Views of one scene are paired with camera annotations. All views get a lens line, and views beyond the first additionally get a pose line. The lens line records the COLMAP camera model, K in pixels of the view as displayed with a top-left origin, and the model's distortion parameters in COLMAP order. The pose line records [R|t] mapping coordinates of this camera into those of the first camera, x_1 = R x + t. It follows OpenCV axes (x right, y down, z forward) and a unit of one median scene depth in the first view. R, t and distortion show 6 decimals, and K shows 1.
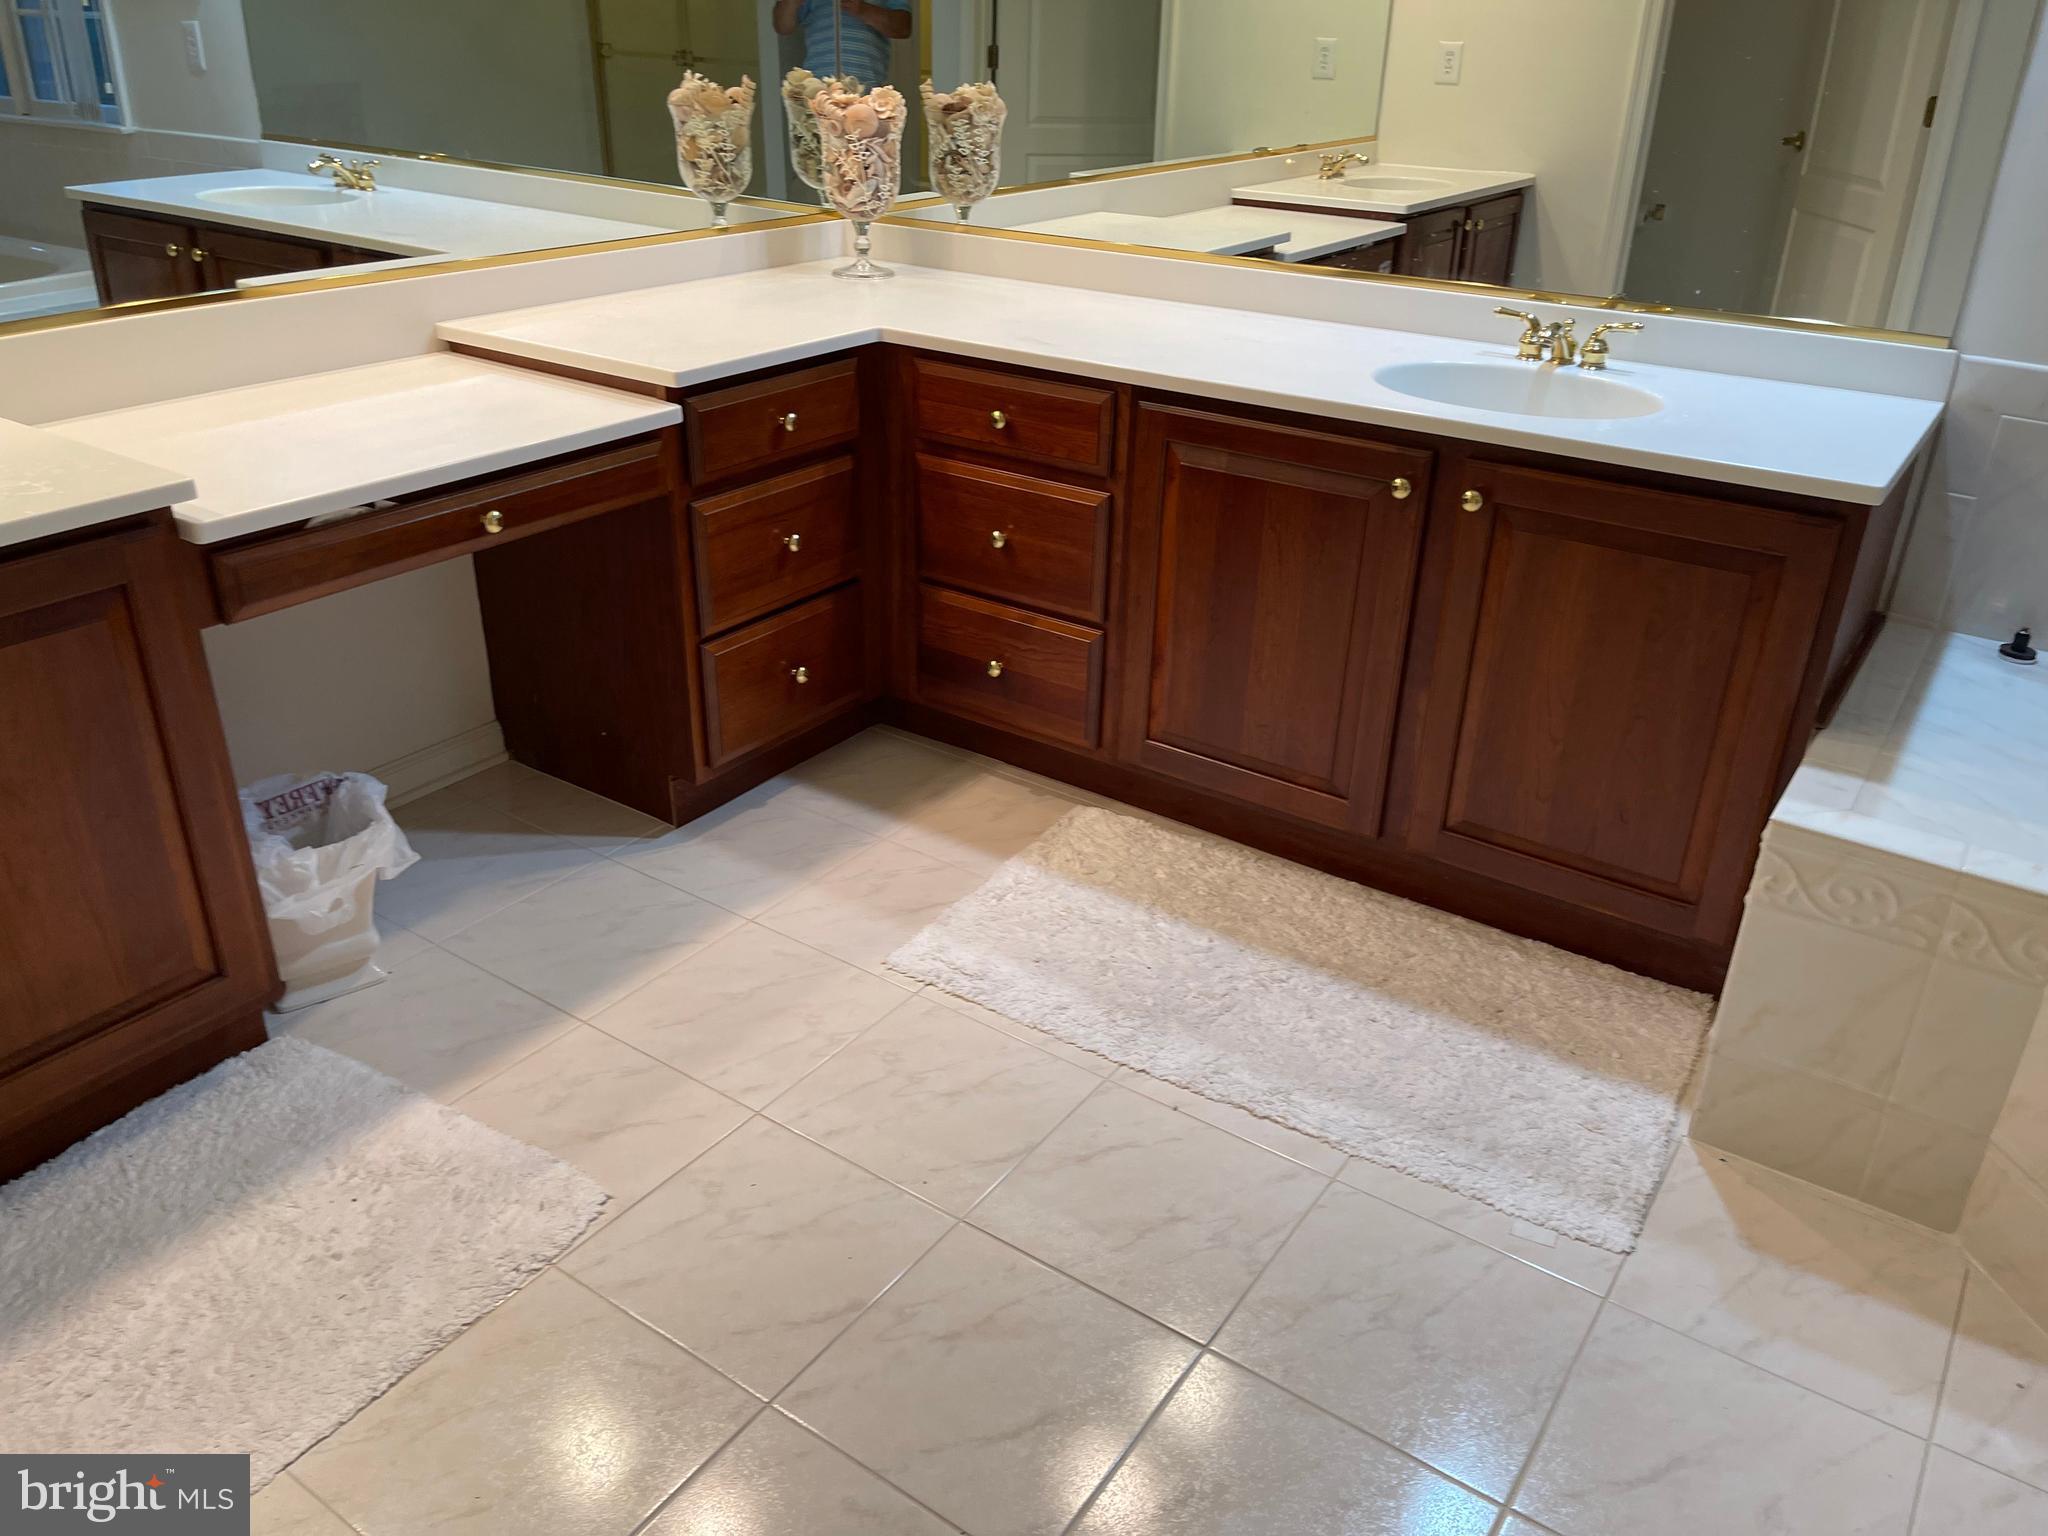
lens RADIAL K [[1541.6, 0, 1028.5], [0, 1541.6, 759.4], [0, 0, 1]] dist [0.073979, -0.095395]
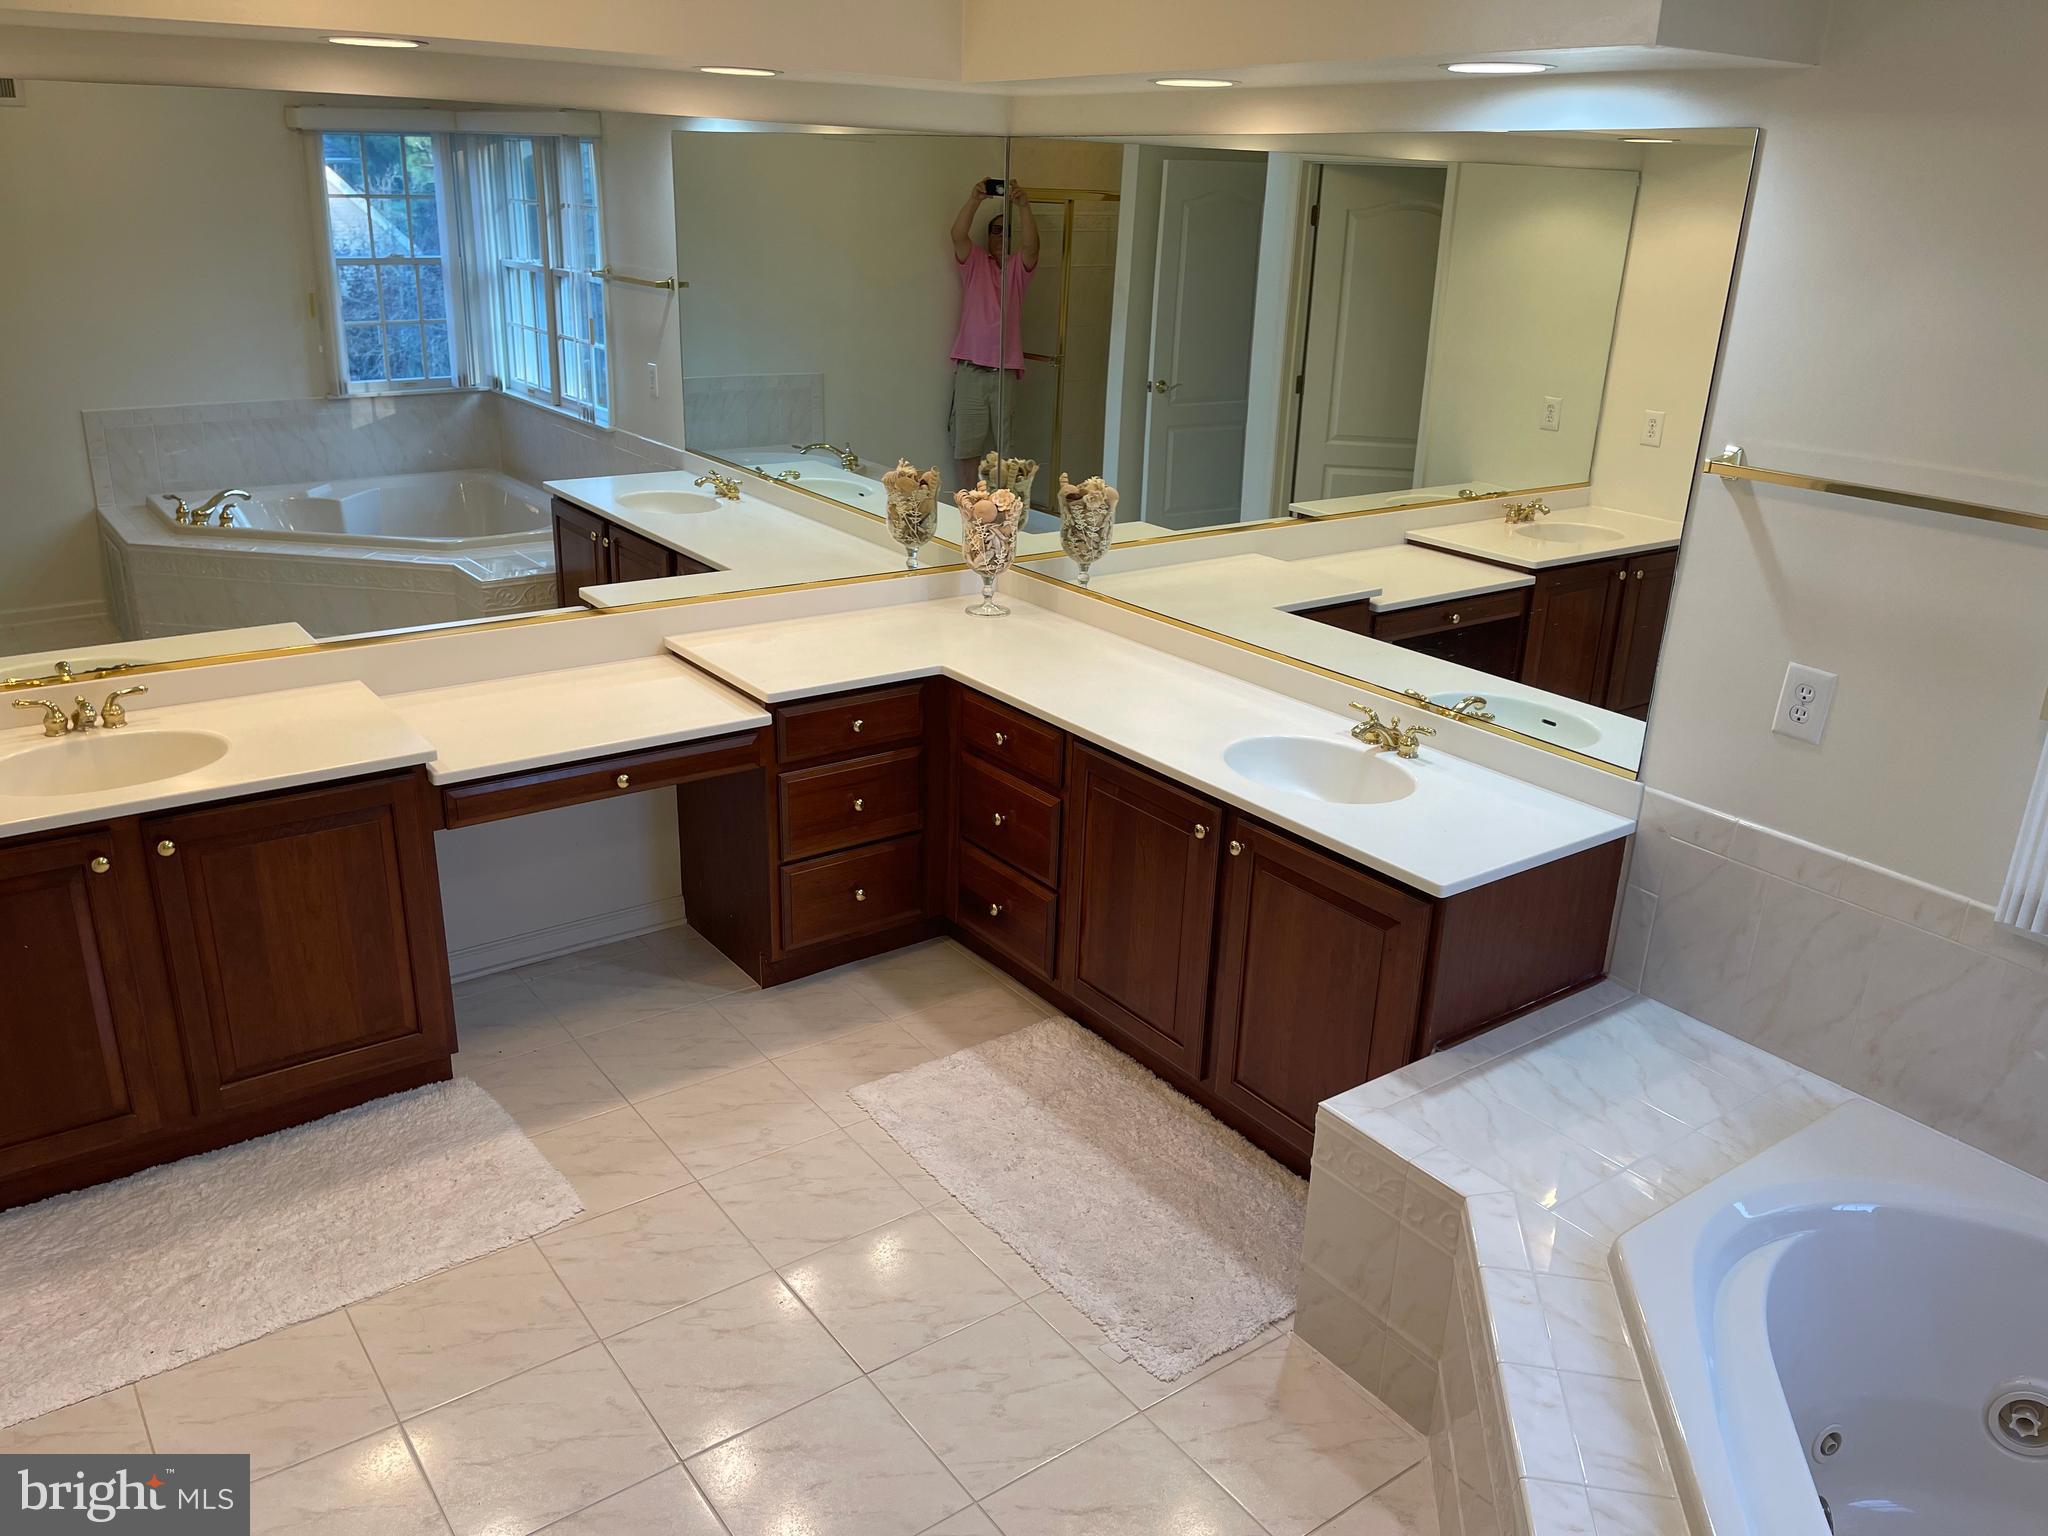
lens RADIAL K [[1553.7, 0, 1036.6], [0, 1553.7, 776.0], [0, 0, 1]] dist [0.084563, -0.108826]
pose [[0.946830, 0.121216, -0.298027, 0.443050], [-0.152816, 0.984589, -0.085038, -0.069161], [0.283126, 0.126060, 0.950762, -0.345191]]
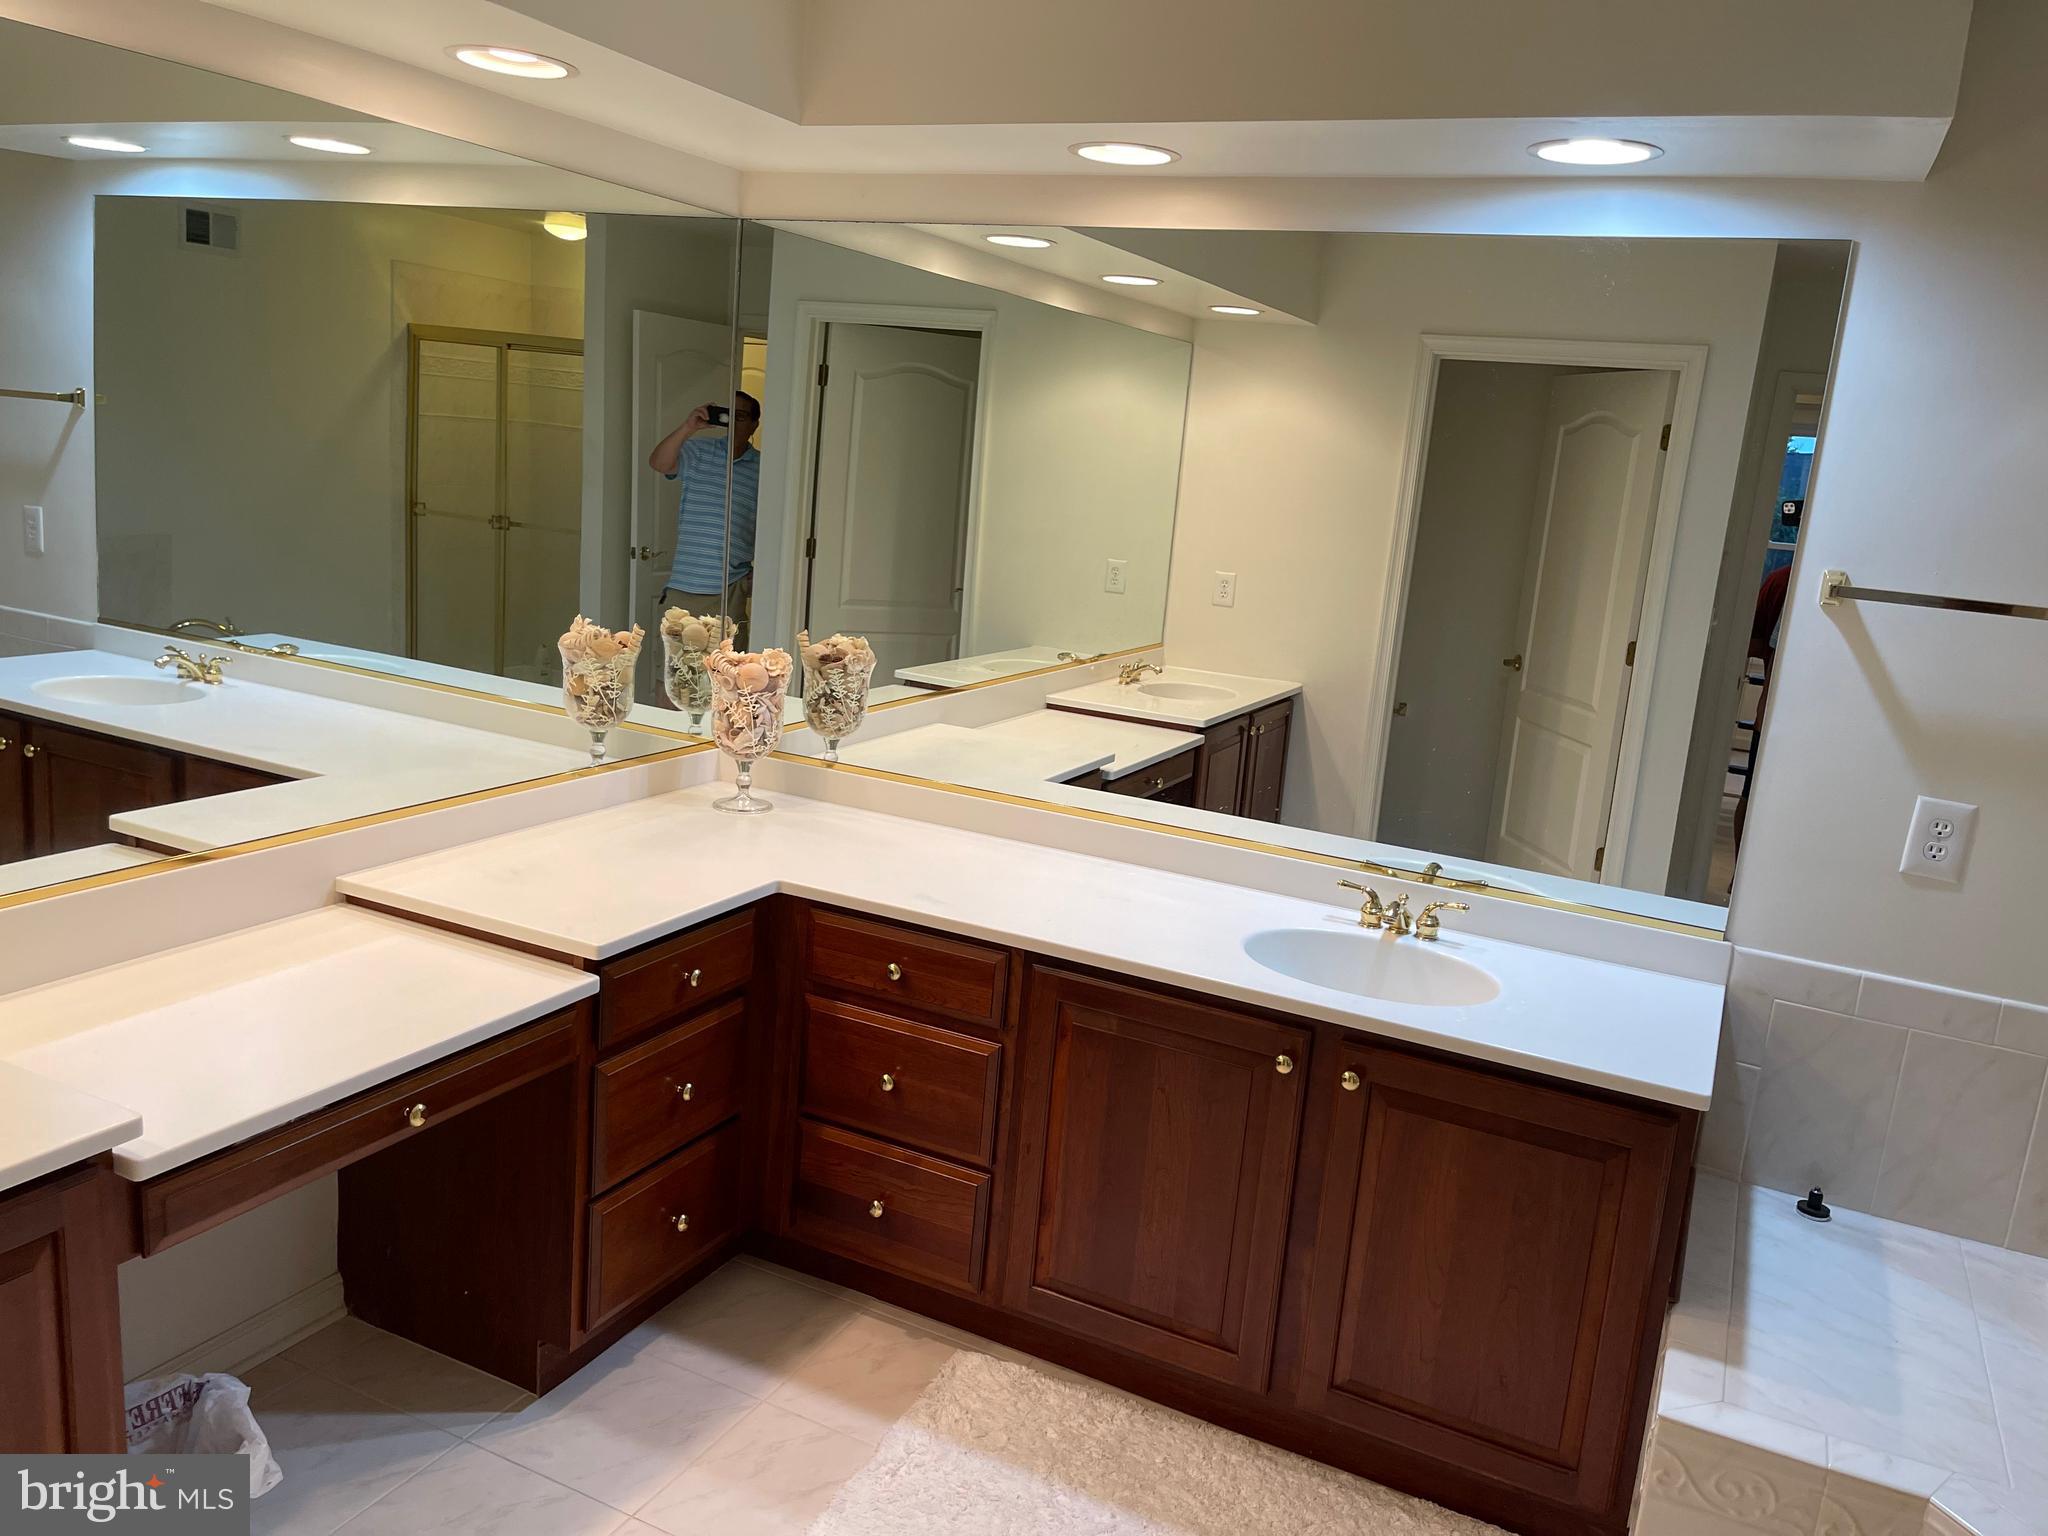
lens RADIAL K [[1541.6, 0, 1028.5], [0, 1541.6, 759.4], [0, 0, 1]] dist [0.073979, -0.095395]
pose [[0.986508, 0.028206, 0.161265, -0.103009], [0.011950, 0.970011, -0.242766, -0.103543], [-0.163276, 0.241418, 0.956587, -0.056737]]
